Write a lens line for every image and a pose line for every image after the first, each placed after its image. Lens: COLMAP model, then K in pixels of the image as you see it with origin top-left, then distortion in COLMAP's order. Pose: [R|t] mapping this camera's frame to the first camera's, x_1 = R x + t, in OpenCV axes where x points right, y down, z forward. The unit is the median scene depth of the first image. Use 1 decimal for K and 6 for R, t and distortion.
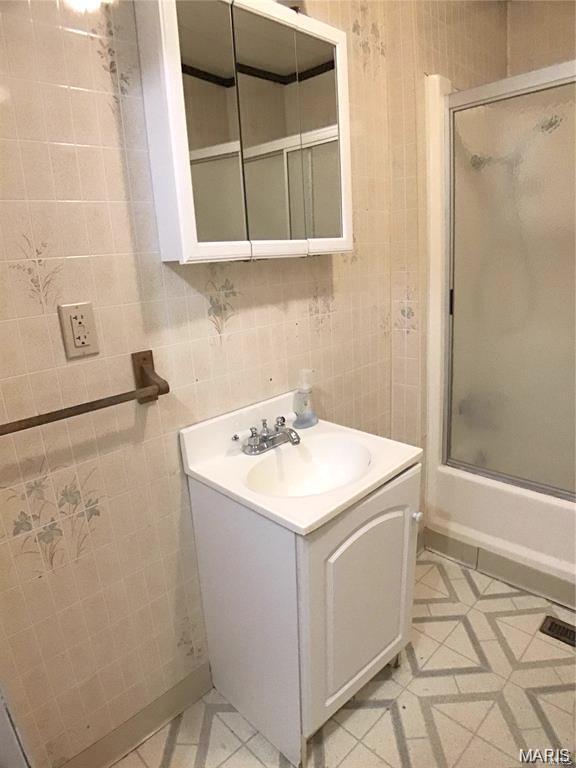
lens RADIAL K [[461.8, 0, 288.0], [0, 461.8, 384.0], [0, 0, 1]] dist [-0.067491, -0.001525]
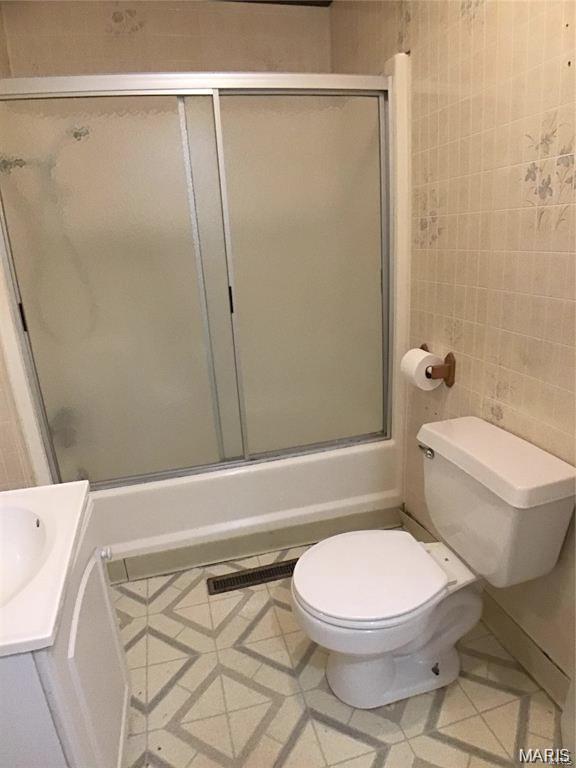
lens RADIAL K [[461.8, 0, 288.0], [0, 461.8, 384.0], [0, 0, 1]] dist [-0.067491, -0.001525]
pose [[0.498921, -0.232670, 0.834831, -0.156295], [0.251586, 0.960689, 0.117392, -0.032484], [-0.829326, 0.151462, 0.537845, 0.143888]]
